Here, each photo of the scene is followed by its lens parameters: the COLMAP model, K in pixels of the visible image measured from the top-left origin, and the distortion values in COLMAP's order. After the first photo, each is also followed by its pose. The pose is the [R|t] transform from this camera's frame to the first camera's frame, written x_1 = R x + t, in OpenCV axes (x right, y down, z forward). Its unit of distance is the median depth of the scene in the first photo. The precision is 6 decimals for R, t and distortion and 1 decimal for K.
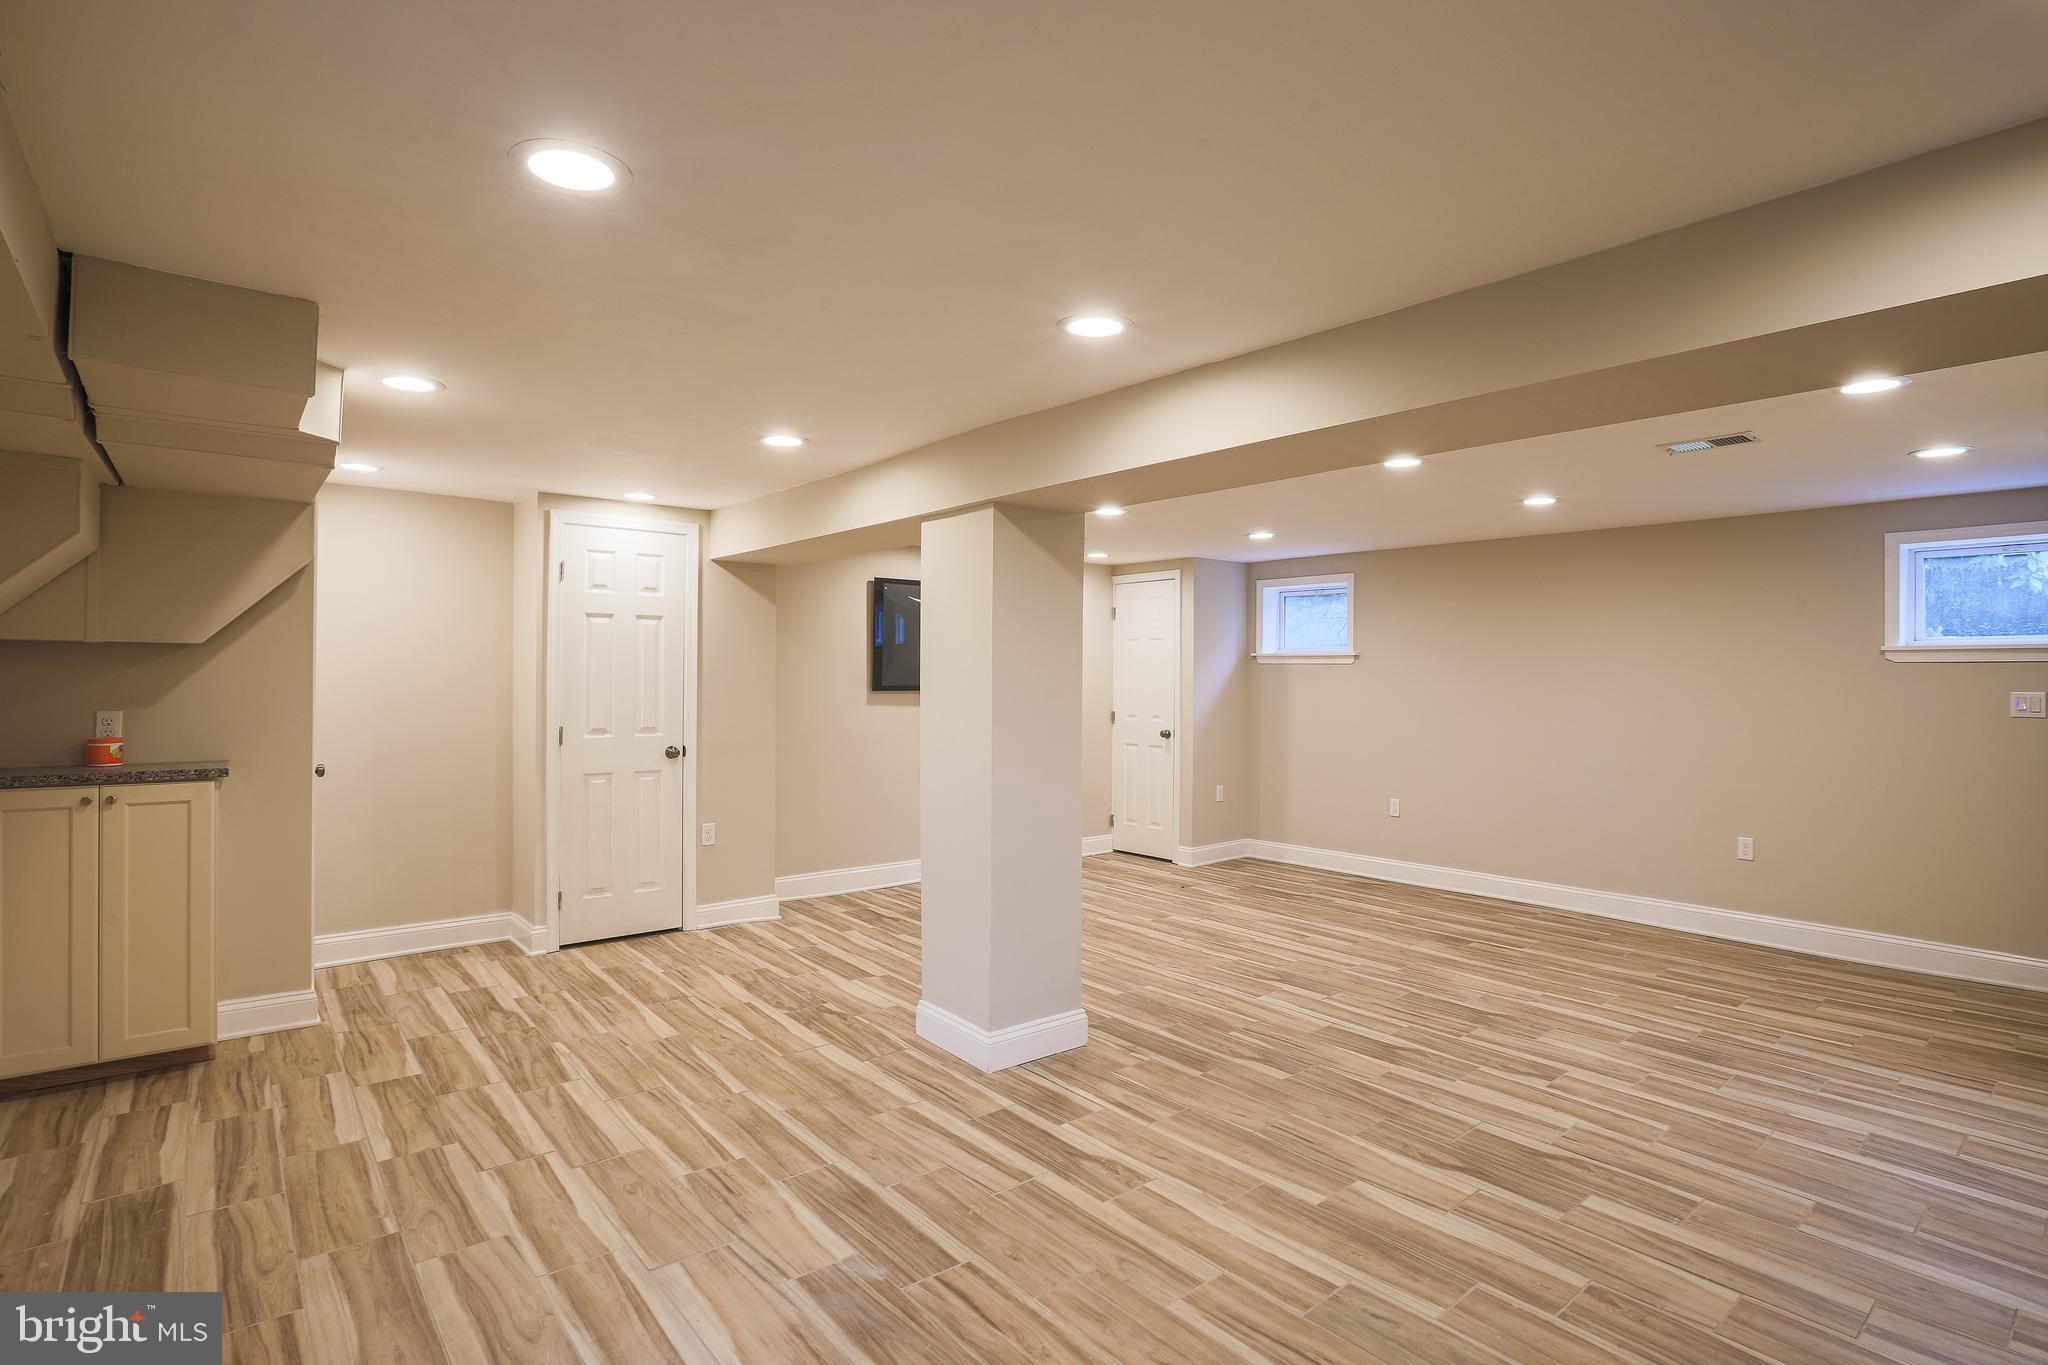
lens RADIAL K [[1021.6, 0, 1027.1], [0, 1021.6, 667.4], [0, 0, 1]] dist [-0.062214, 0.024416]
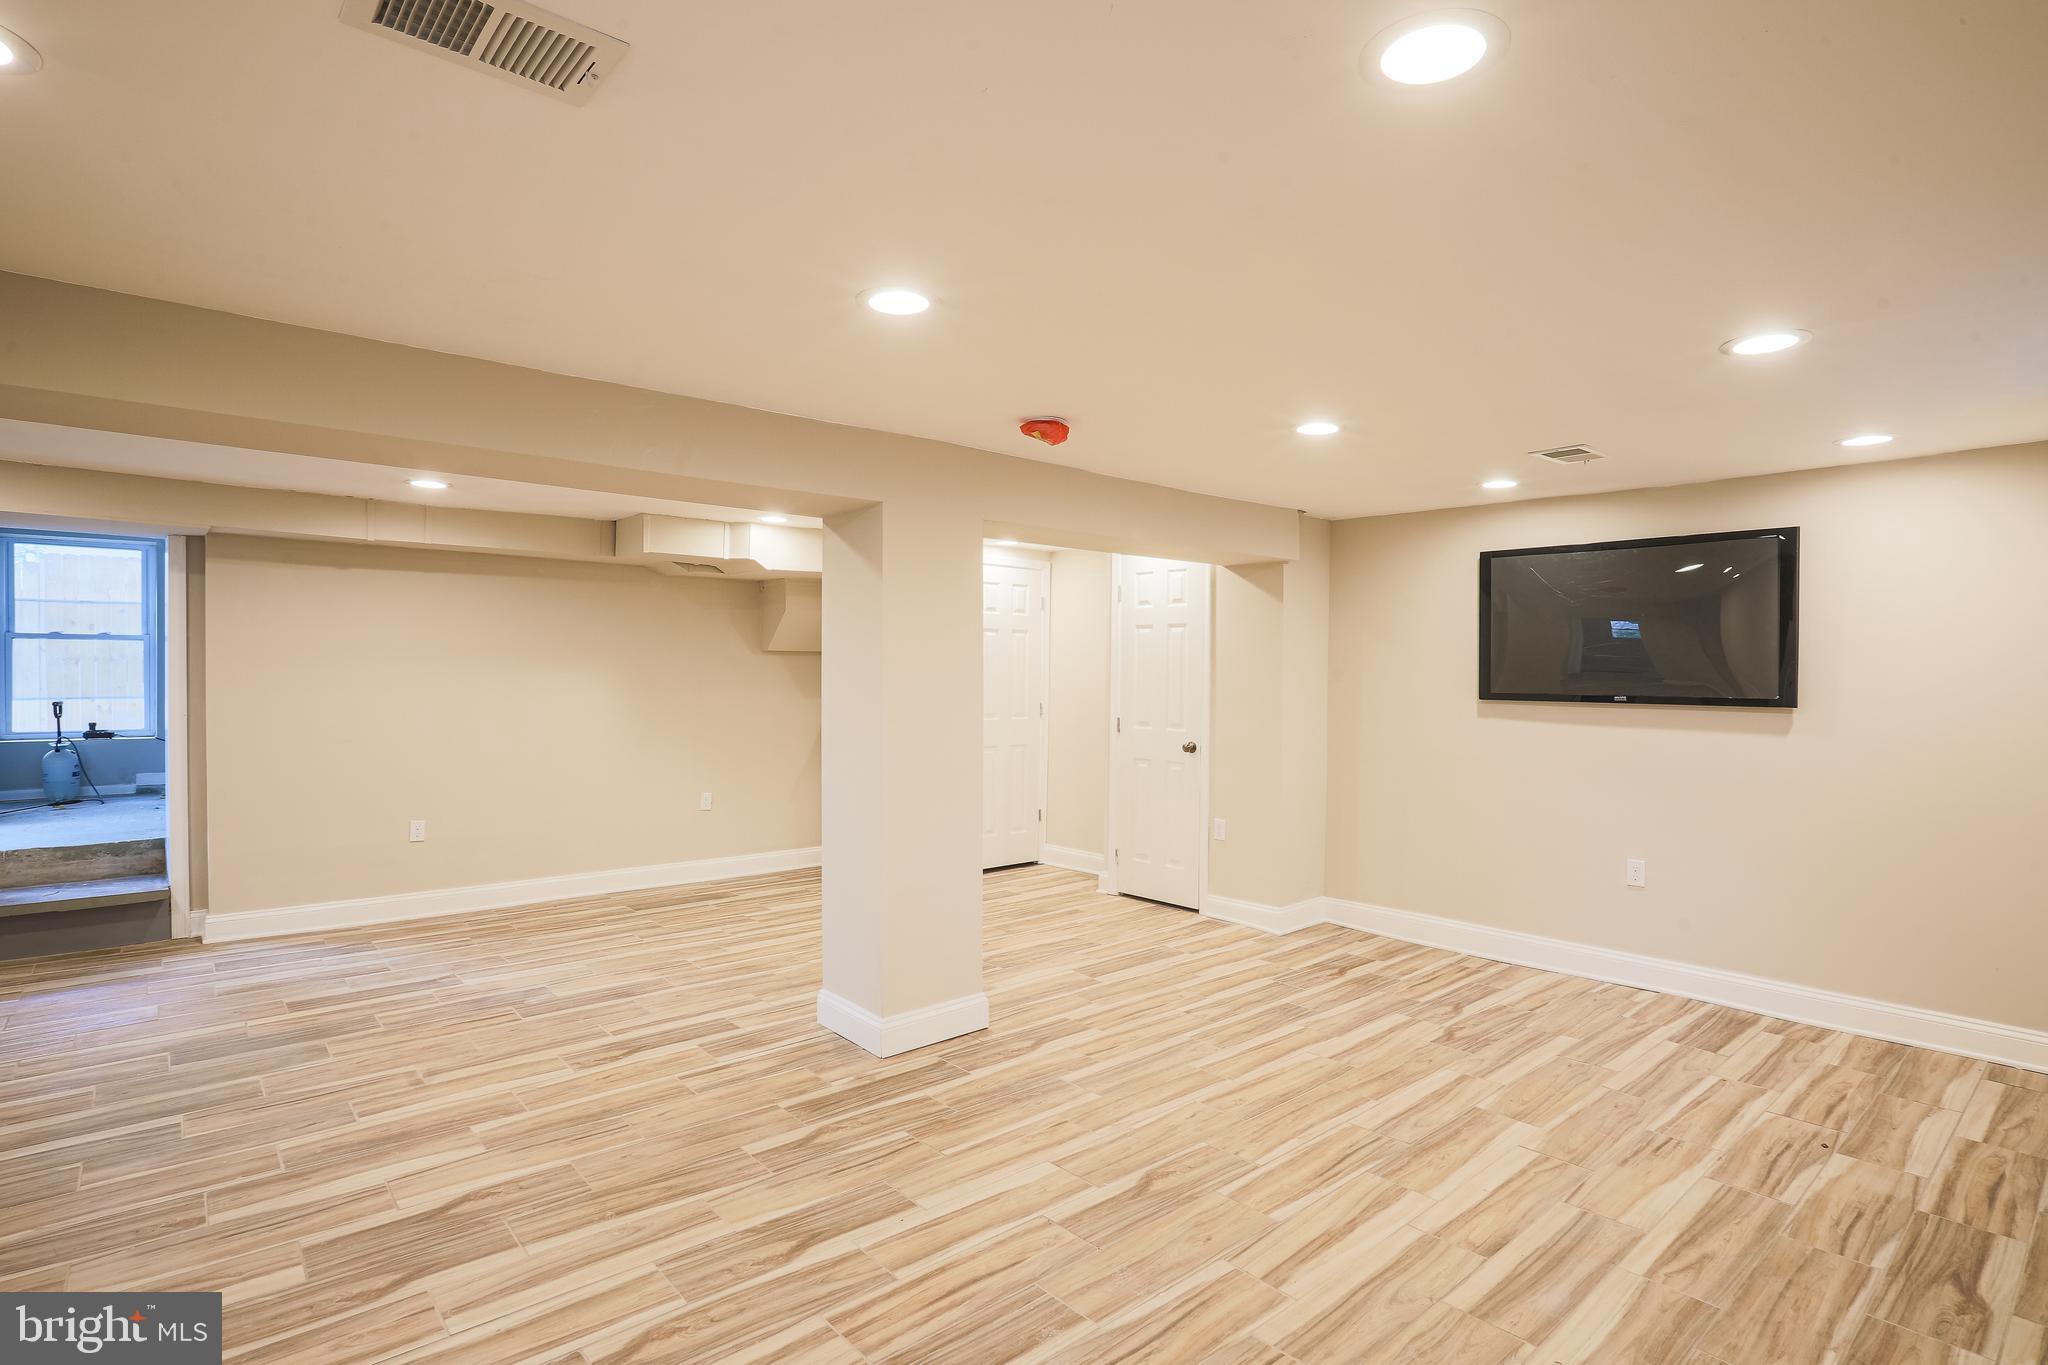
lens RADIAL K [[955.5, 0, 1024.0], [0, 955.5, 682.5], [0, 0, 1]] dist [-0.051273, 0.011707]
pose [[0.053186, 0.002746, -0.998581, 1.086485], [-0.005879, 0.999980, 0.002436, 0.019617], [0.998567, 0.005741, 0.053201, 1.238432]]
